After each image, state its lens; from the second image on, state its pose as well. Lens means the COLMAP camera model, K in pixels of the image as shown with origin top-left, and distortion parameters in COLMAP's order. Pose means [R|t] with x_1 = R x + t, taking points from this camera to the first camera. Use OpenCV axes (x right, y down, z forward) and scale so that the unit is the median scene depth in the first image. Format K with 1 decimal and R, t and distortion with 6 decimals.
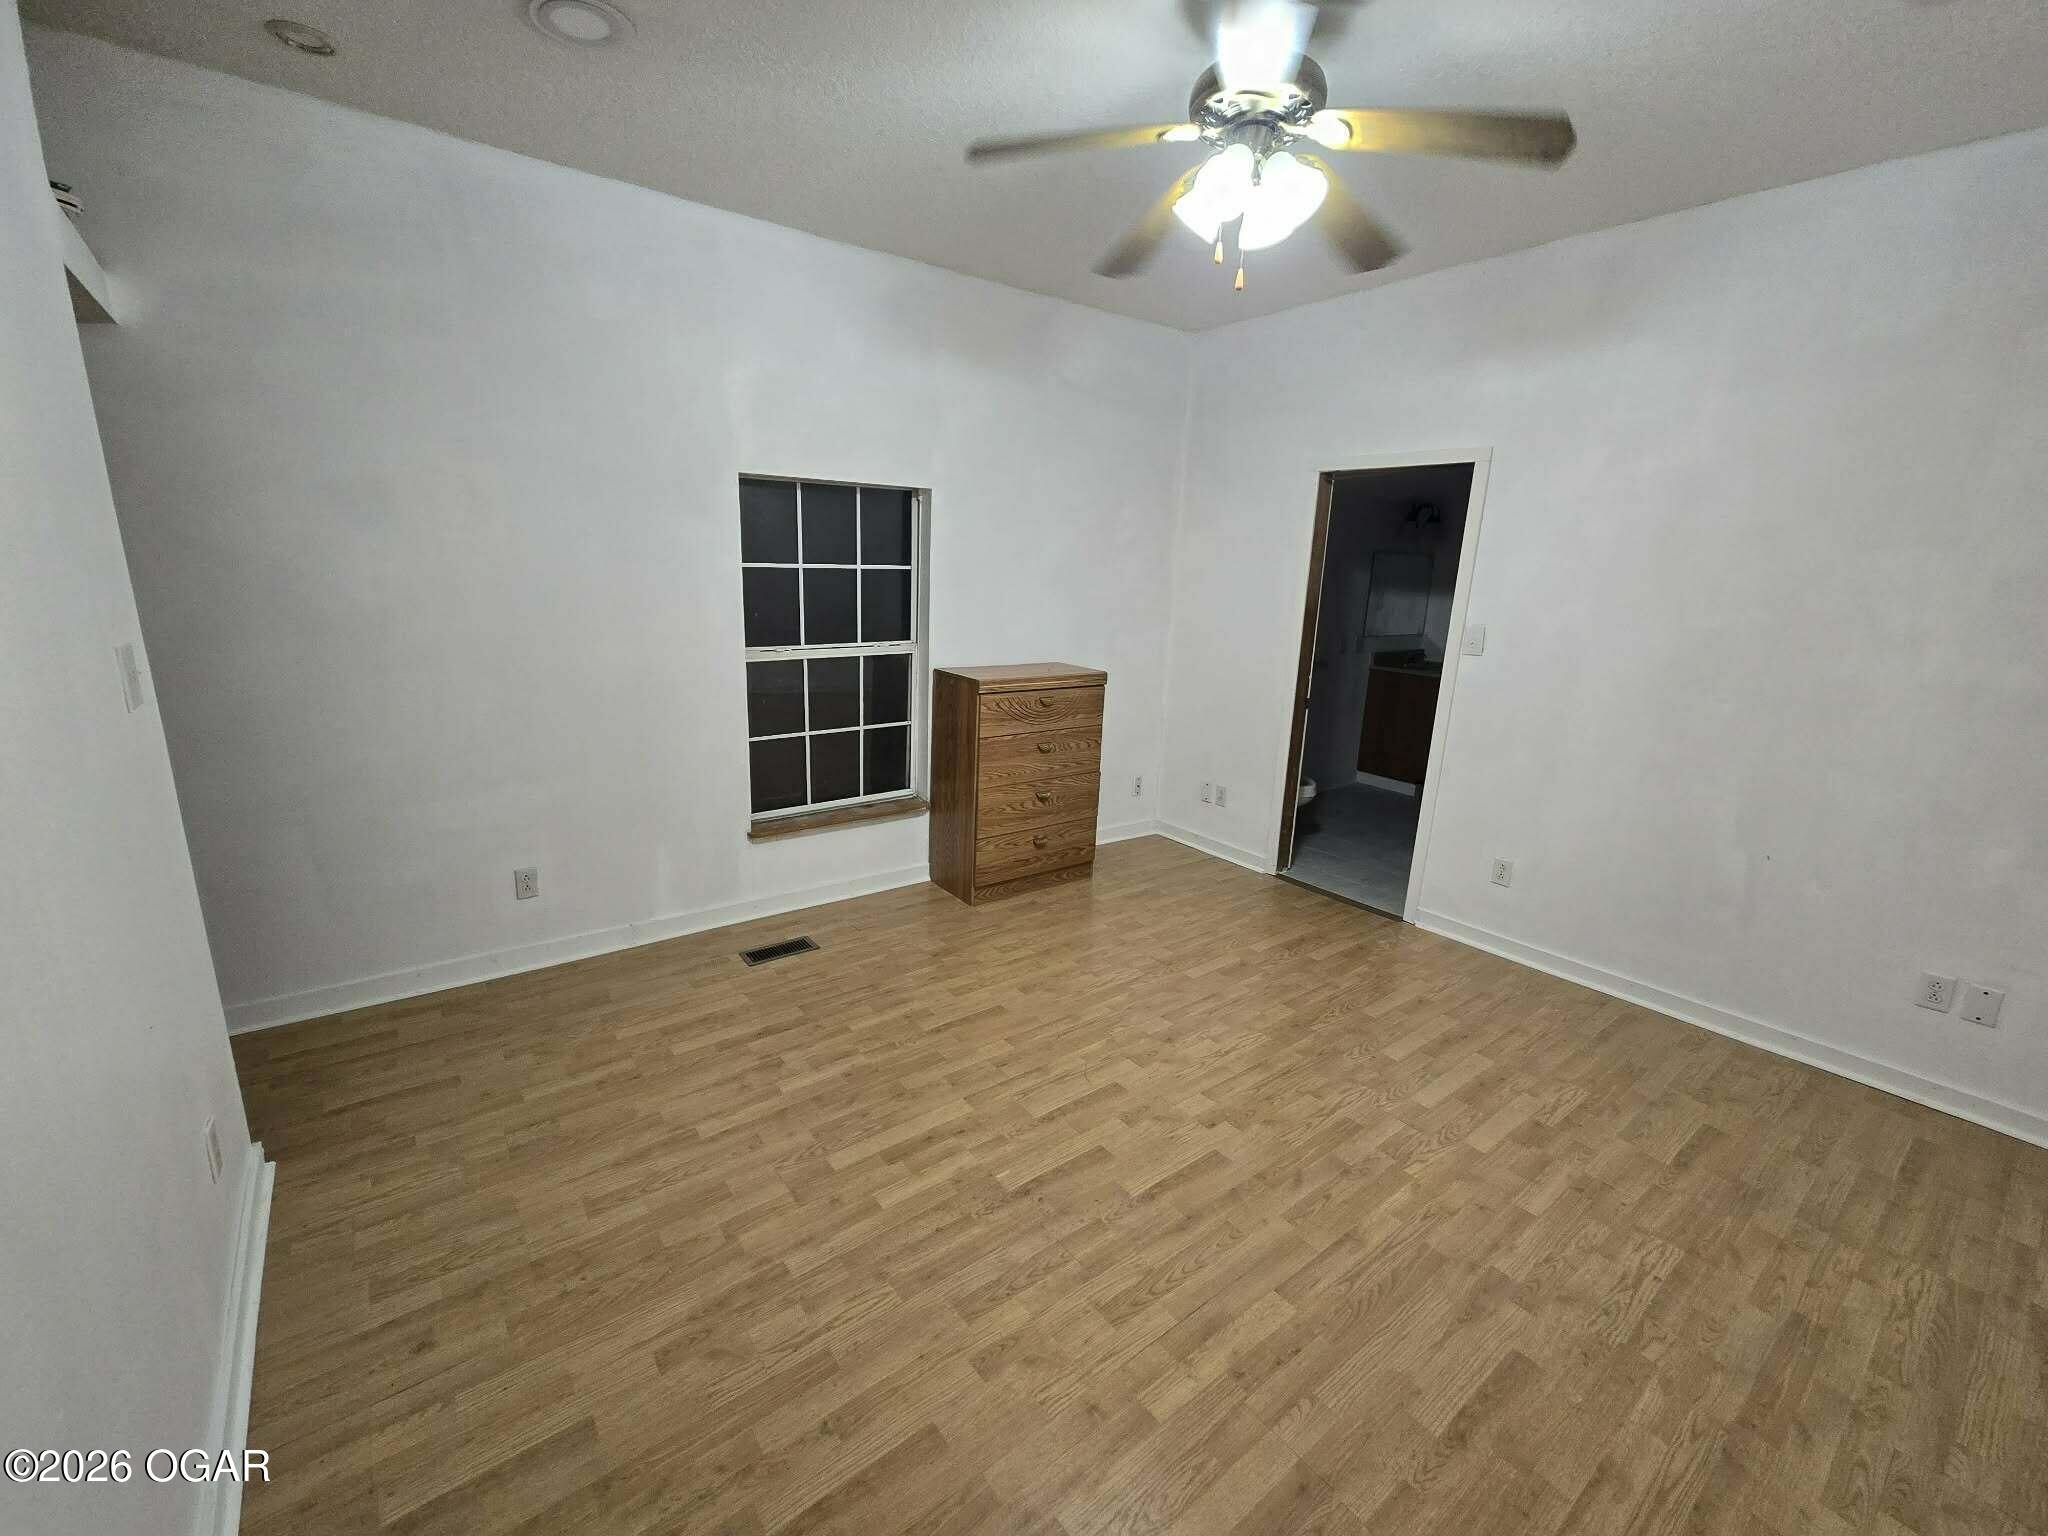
lens RADIAL K [[836.9, 0, 1023.1], [0, 836.9, 764.2], [0, 0, 1]] dist [0.002442, -0.000123]
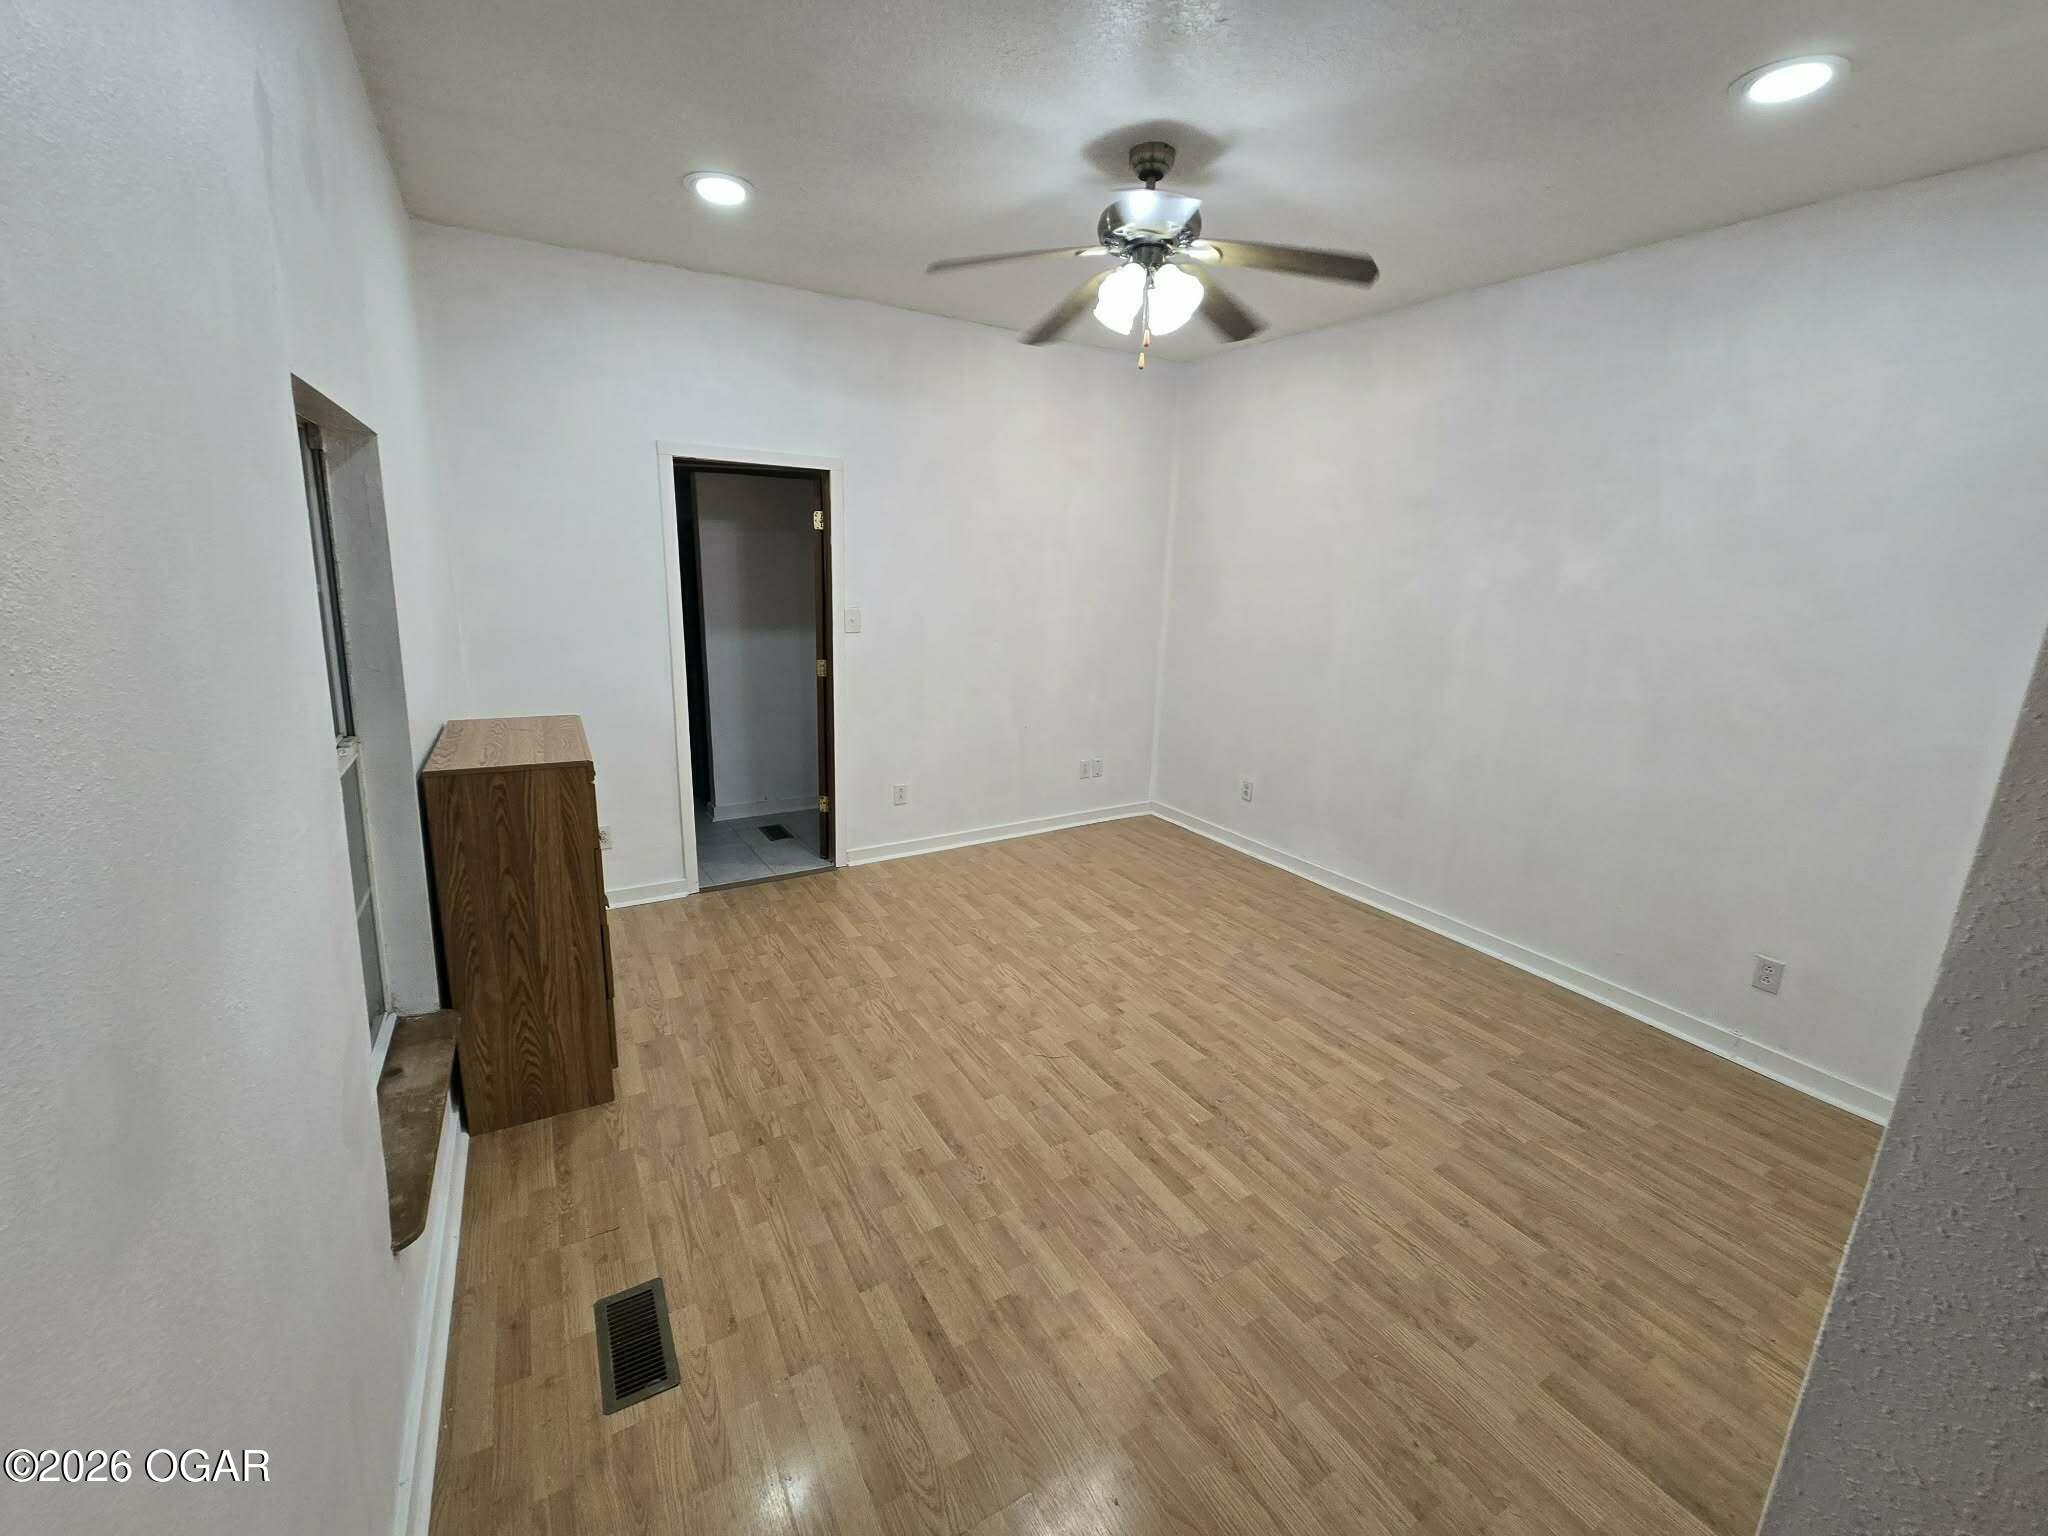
lens RADIAL K [[816.7, 0, 1022.8], [0, 816.7, 777.2], [0, 0, 1]] dist [0.000486, 0.000325]
pose [[0.131307, -0.282792, 0.950151, -1.021538], [0.208655, 0.944863, 0.252383, -0.303323], [-0.969135, 0.165114, 0.183073, 0.961003]]
